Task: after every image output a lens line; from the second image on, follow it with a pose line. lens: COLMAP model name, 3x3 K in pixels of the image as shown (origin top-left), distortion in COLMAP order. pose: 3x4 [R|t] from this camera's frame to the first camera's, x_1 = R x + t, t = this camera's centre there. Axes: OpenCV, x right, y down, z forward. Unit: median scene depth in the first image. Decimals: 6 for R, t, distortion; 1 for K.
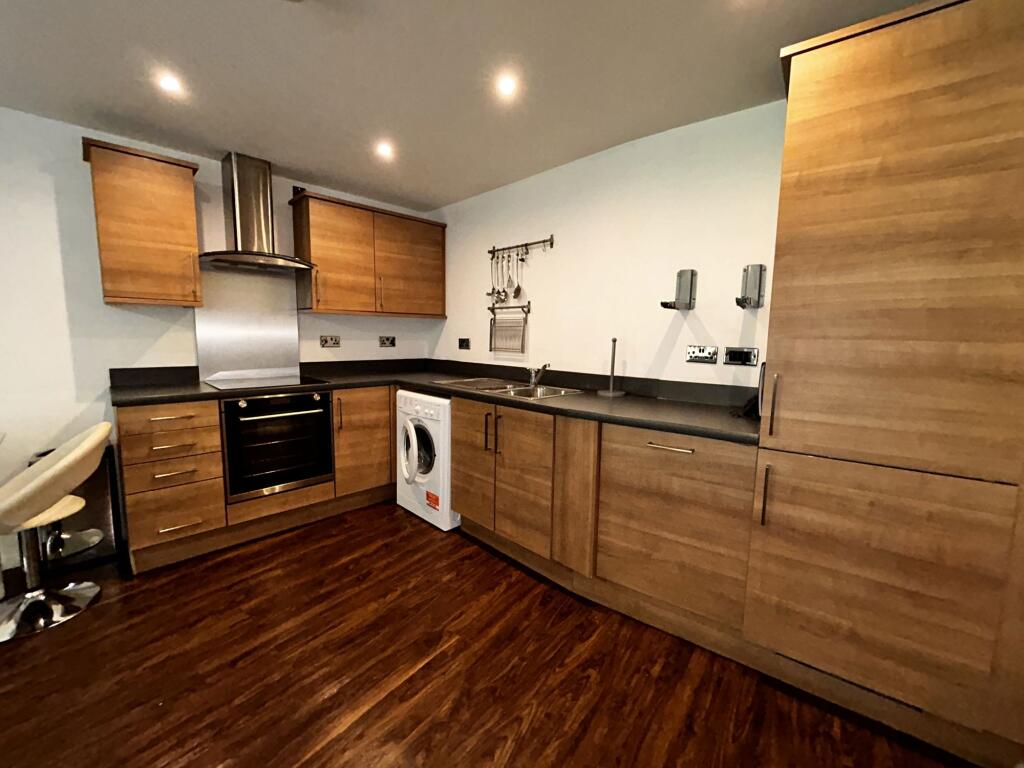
lens RADIAL K [[419.3, 0, 512.0], [0, 419.3, 384.0], [0, 0, 1]] dist [-0.001376, 0.003252]
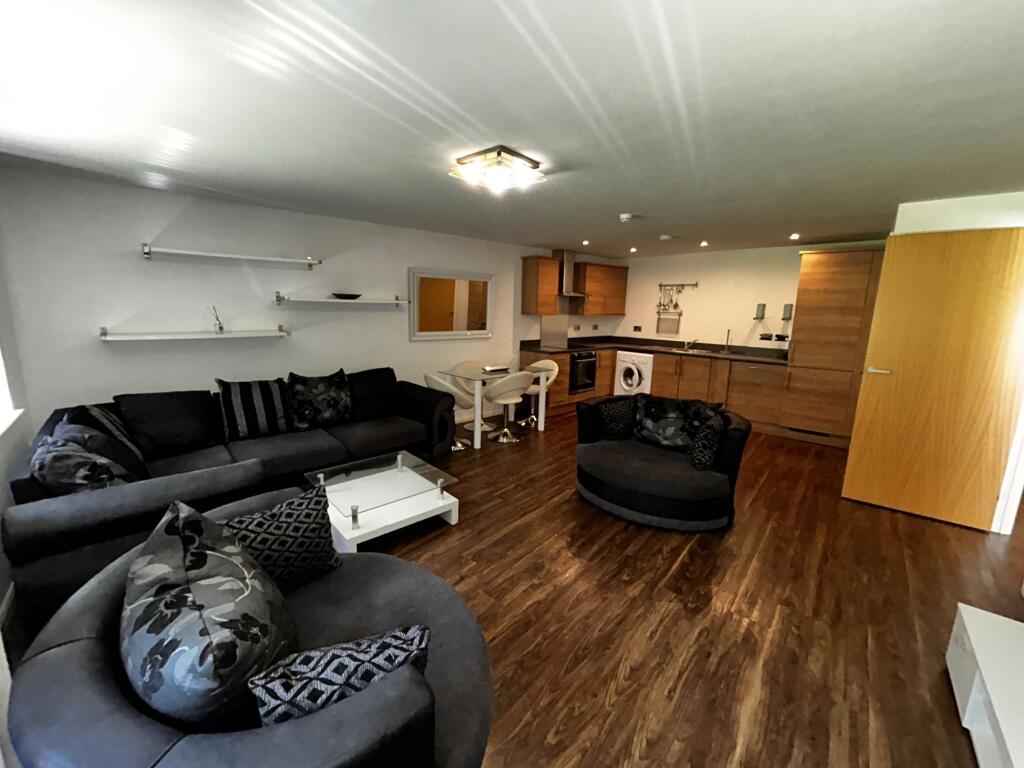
lens RADIAL K [[419.3, 0, 512.0], [0, 419.3, 384.0], [0, 0, 1]] dist [-0.001376, 0.003252]
pose [[0.998709, 0.011935, -0.049379, -0.899171], [-0.008526, 0.997603, 0.068673, 0.051429], [0.050080, -0.068163, 0.996416, -1.535099]]
